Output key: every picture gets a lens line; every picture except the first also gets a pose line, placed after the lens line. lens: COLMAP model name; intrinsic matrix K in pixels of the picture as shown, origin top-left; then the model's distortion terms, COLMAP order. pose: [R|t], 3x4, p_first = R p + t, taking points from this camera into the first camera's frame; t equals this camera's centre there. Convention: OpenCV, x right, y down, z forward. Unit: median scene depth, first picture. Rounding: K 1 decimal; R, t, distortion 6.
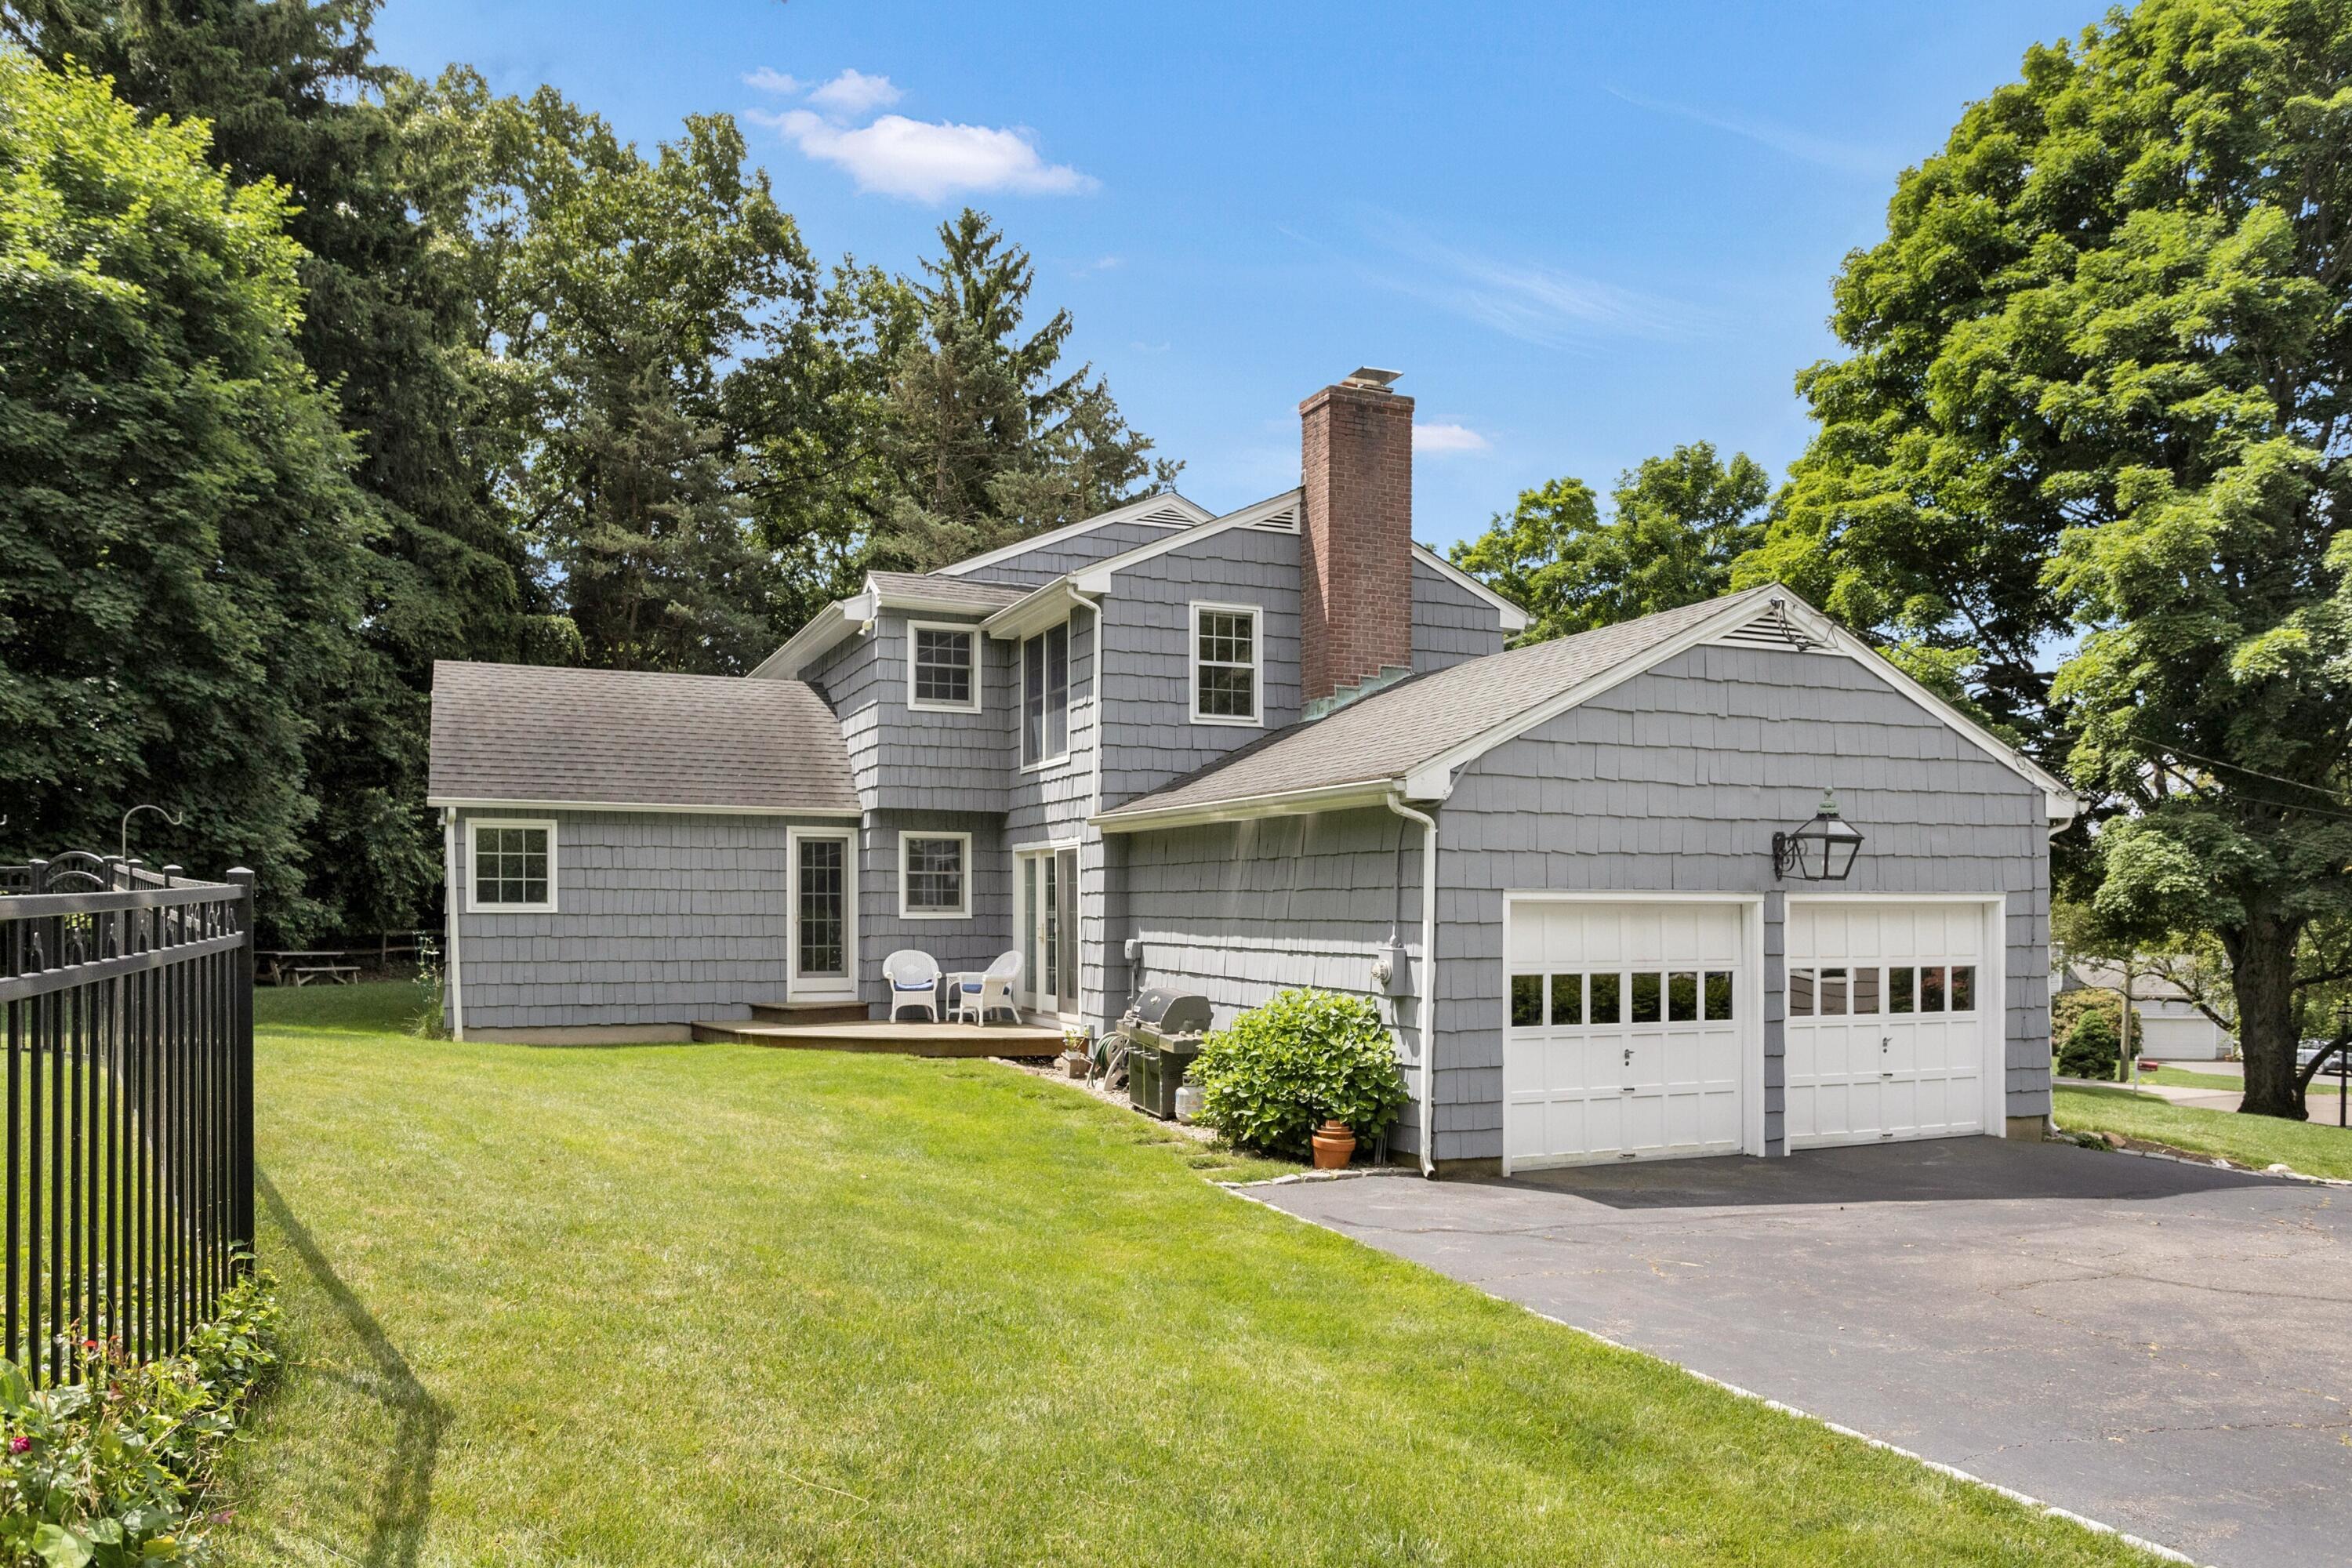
lens RADIAL K [[1569.6, 0, 1166.8], [0, 1569.6, 932.1], [0, 0, 1]] dist [0.003910, -0.003927]
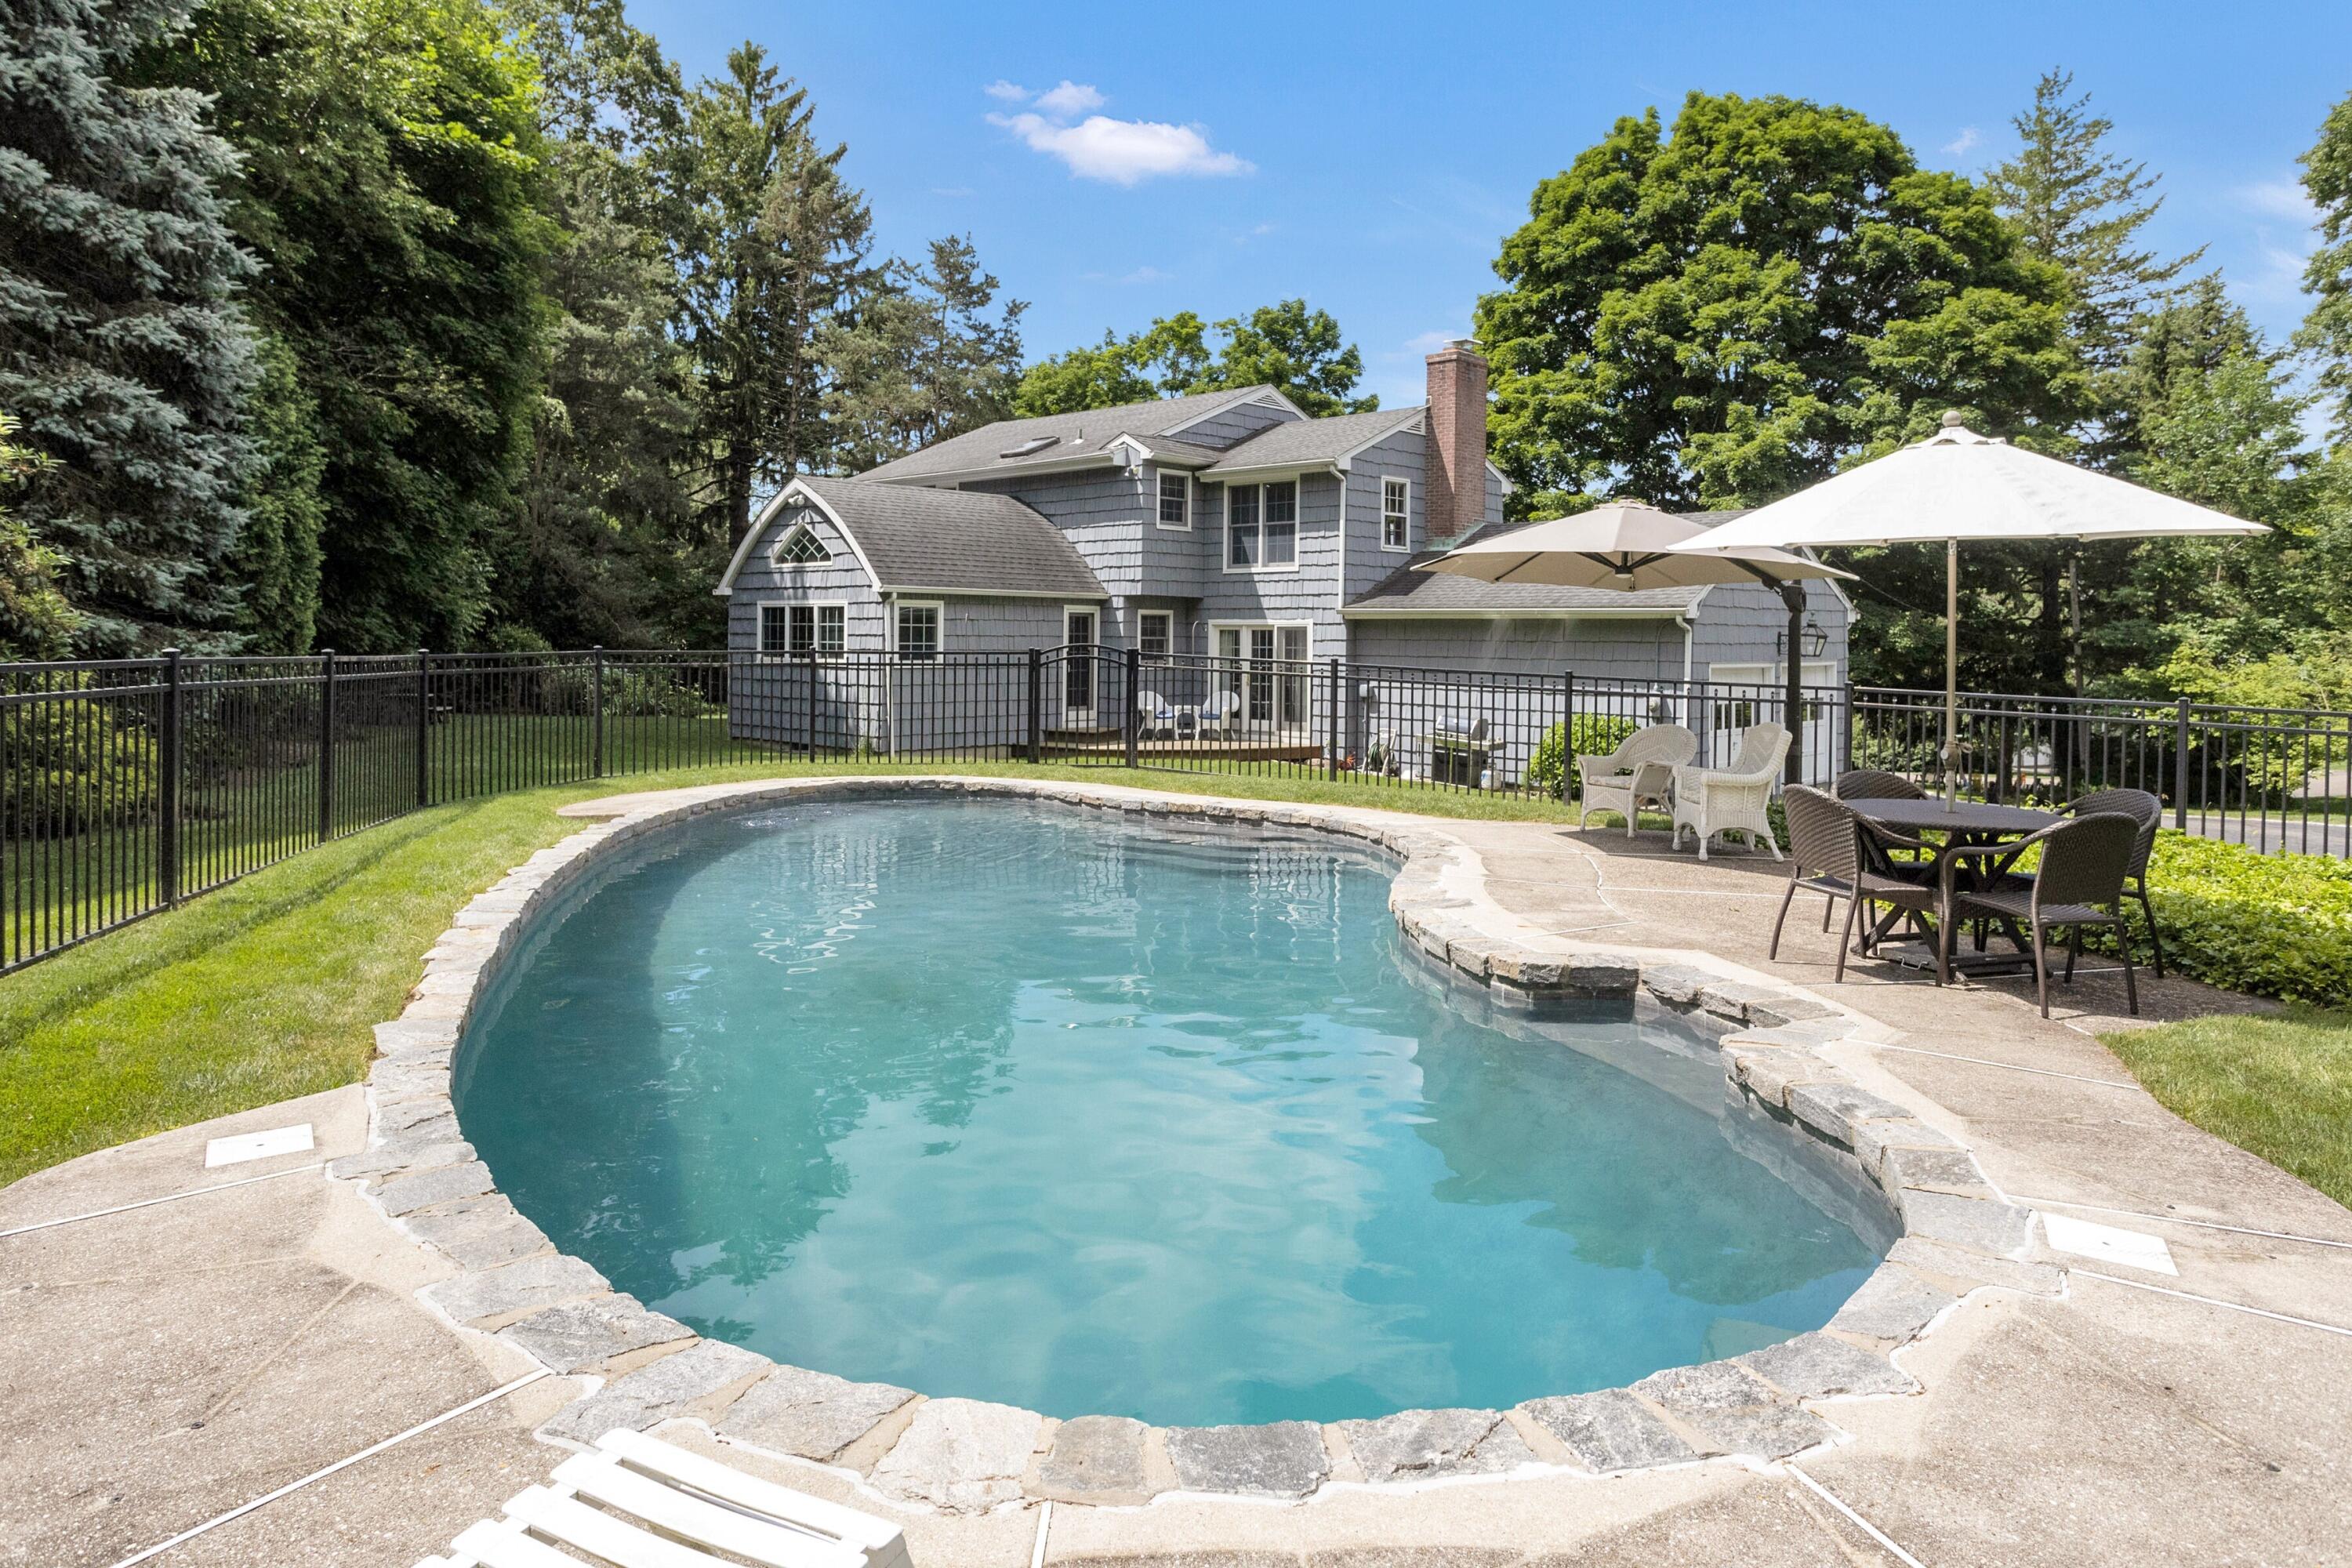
lens RADIAL K [[1446.0, 0, 1164.4], [0, 1446.0, 659.2], [0, 0, 1]] dist [-0.004230, 0.002293]
pose [[0.920985, -0.001732, 0.389594, -0.667660], [0.001082, 0.999998, 0.001888, -0.020491], [-0.389596, -0.001317, 0.920985, -0.249231]]
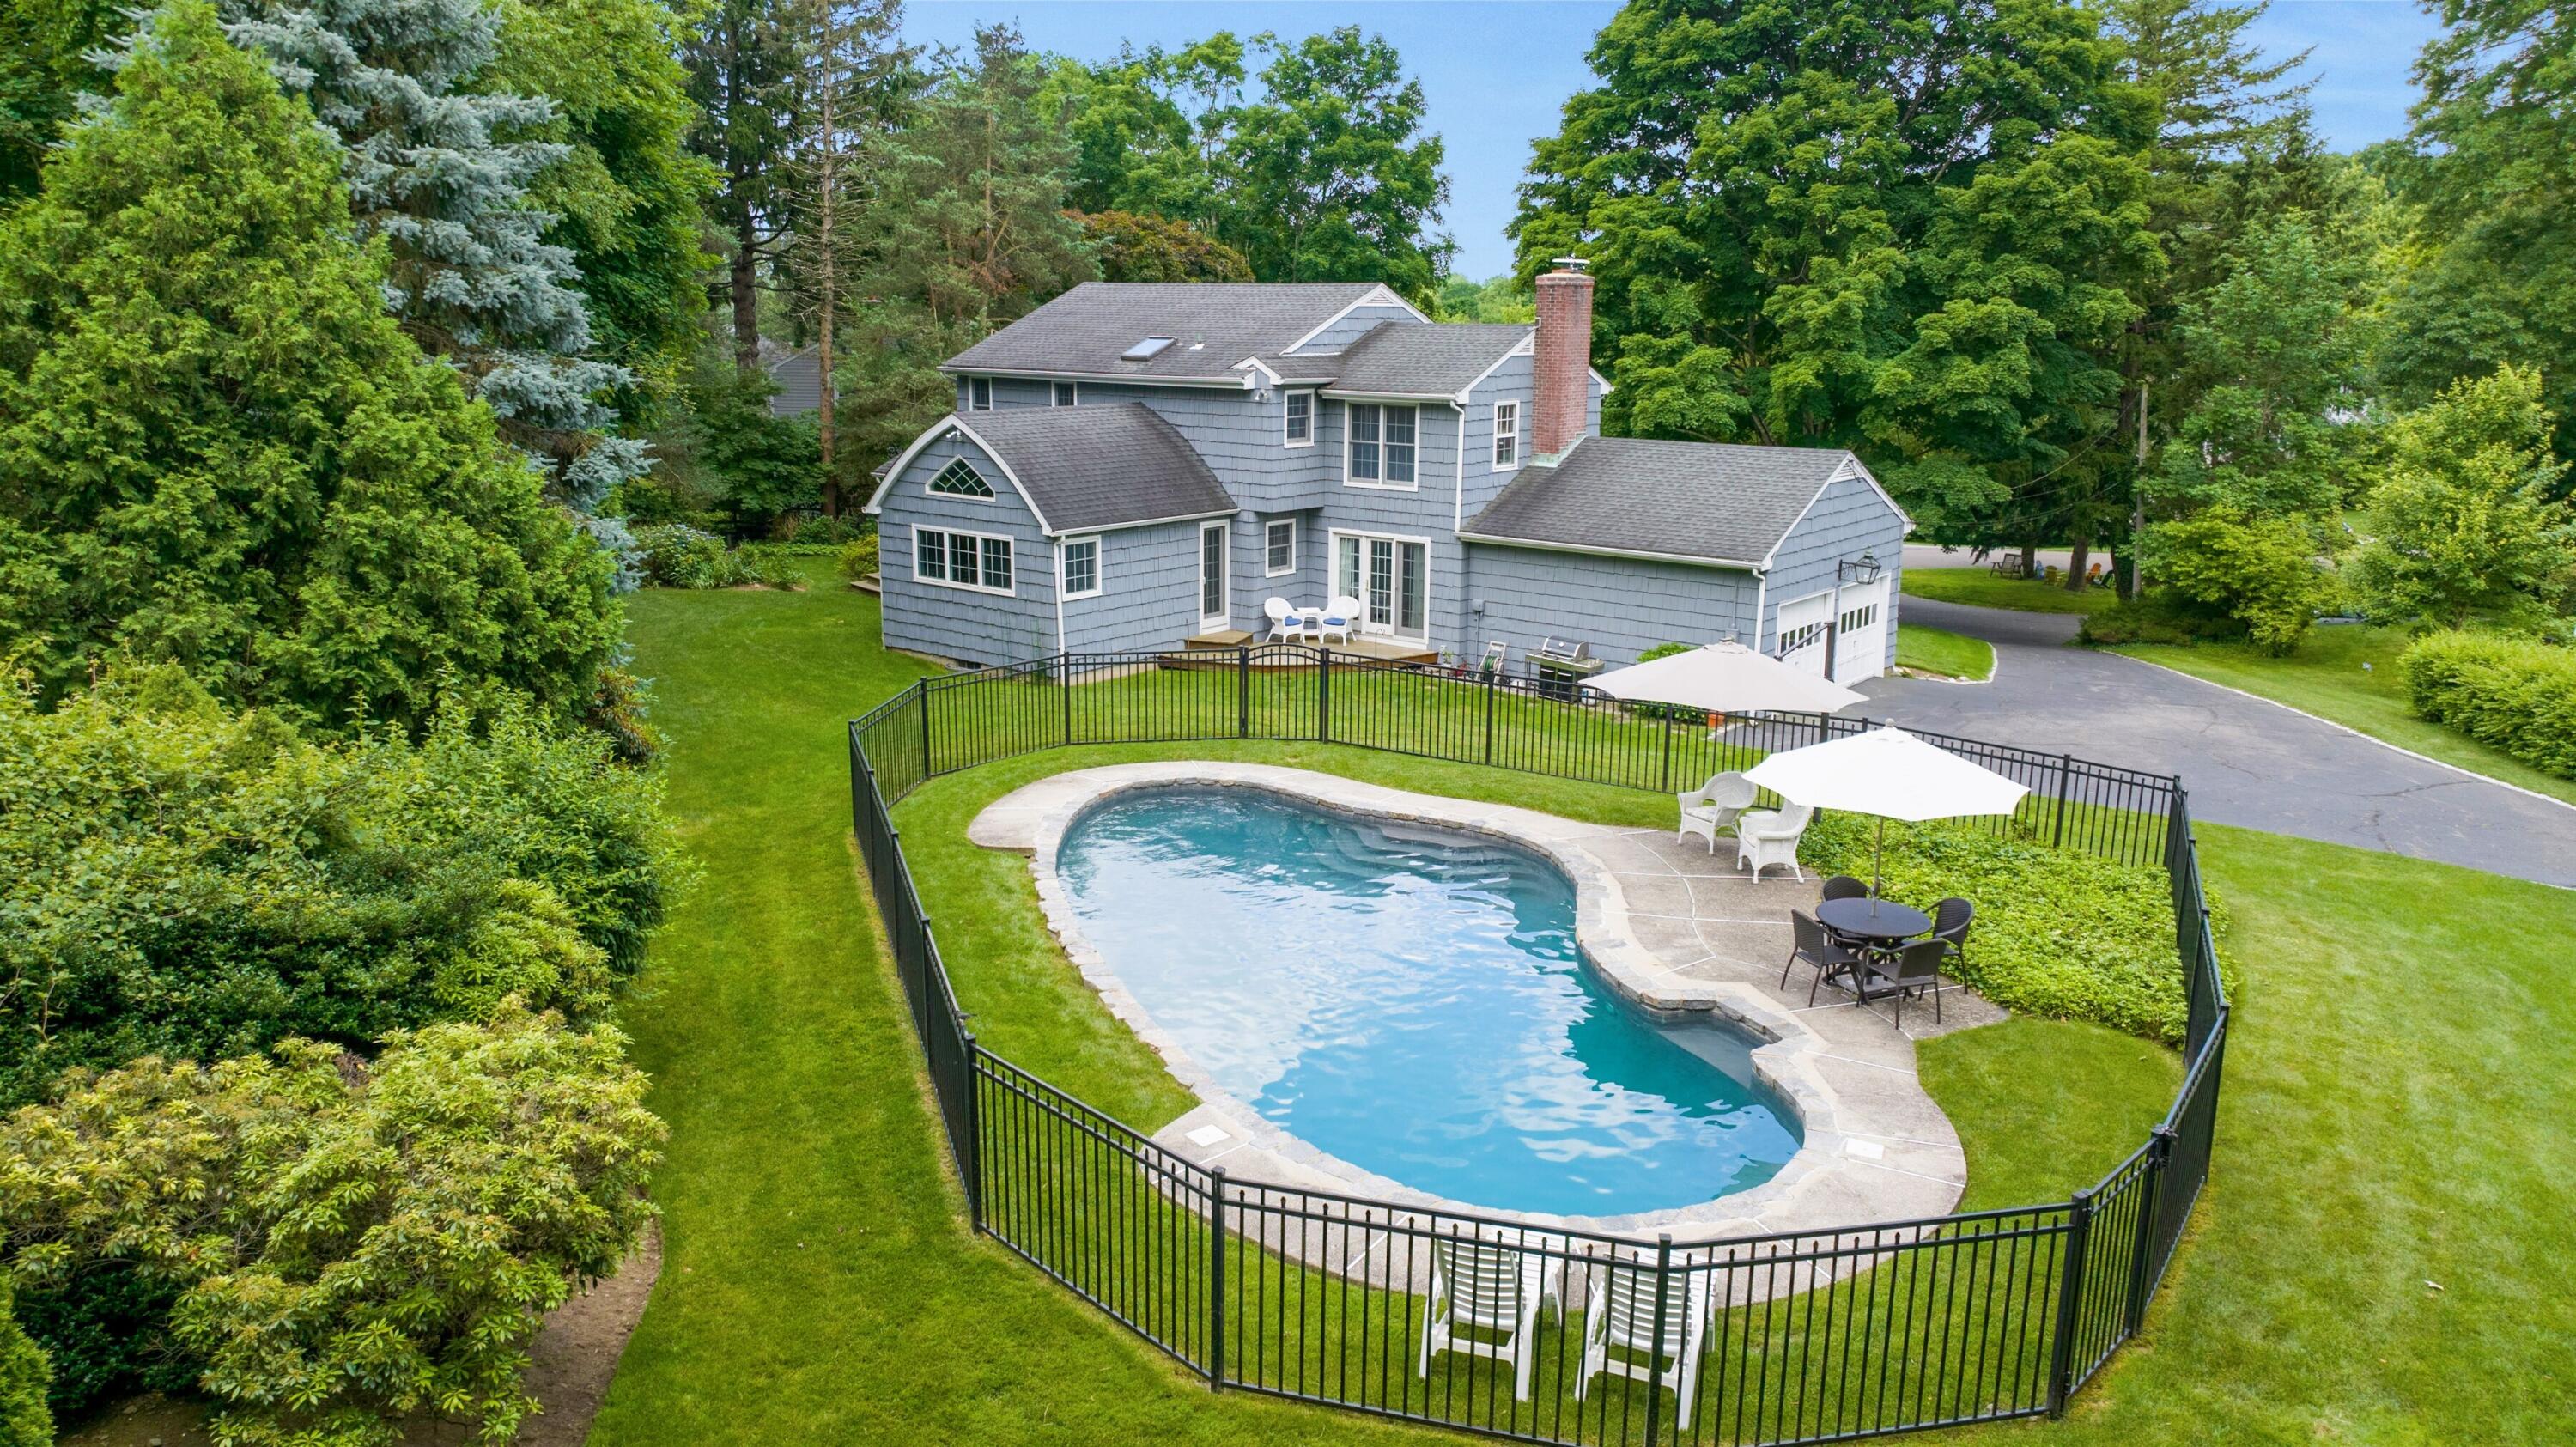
lens RADIAL K [[1752.4, 0, 1288.0], [0, 1752.4, 723.5], [0, 0, 1]] dist [-0.001229, -0.002538]
pose [[0.885101, -0.105547, 0.453273, -0.960399], [0.006316, 0.976579, 0.215068, -0.242766], [-0.465357, -0.187495, 0.865037, -0.562115]]
